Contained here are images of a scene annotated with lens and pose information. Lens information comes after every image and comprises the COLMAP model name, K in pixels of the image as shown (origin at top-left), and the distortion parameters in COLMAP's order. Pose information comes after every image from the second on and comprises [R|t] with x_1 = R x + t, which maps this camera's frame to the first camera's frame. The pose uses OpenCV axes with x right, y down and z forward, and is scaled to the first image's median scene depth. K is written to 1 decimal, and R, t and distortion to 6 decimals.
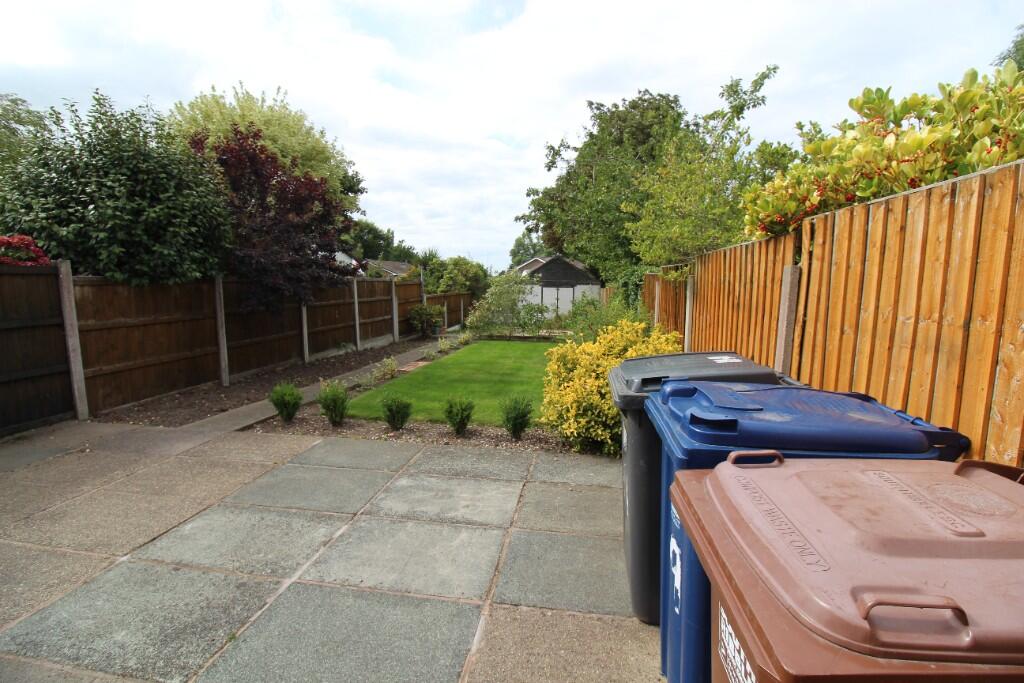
lens RADIAL K [[472.4, 0, 508.6], [0, 472.4, 343.6], [0, 0, 1]] dist [-0.008037, -0.006588]
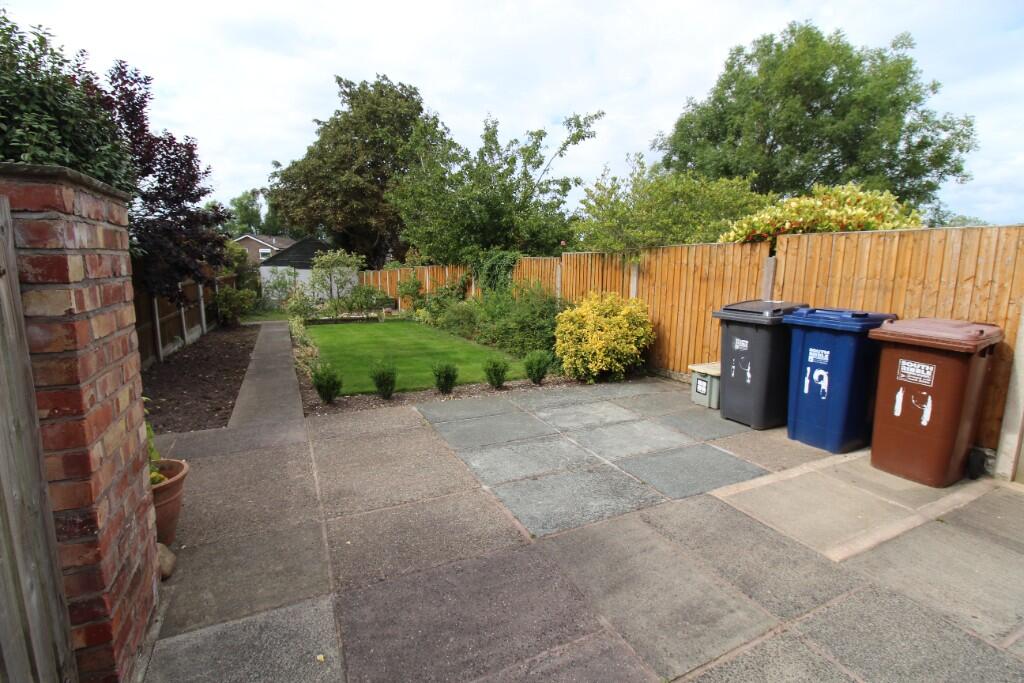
lens RADIAL K [[472.4, 0, 516.0], [0, 472.4, 339.2], [0, 0, 1]] dist [-0.008037, -0.006588]
pose [[0.817667, -0.084149, 0.569508, -0.995970], [0.067512, 0.996450, 0.050304, 0.009429], [-0.571719, -0.002683, 0.820445, -0.047450]]
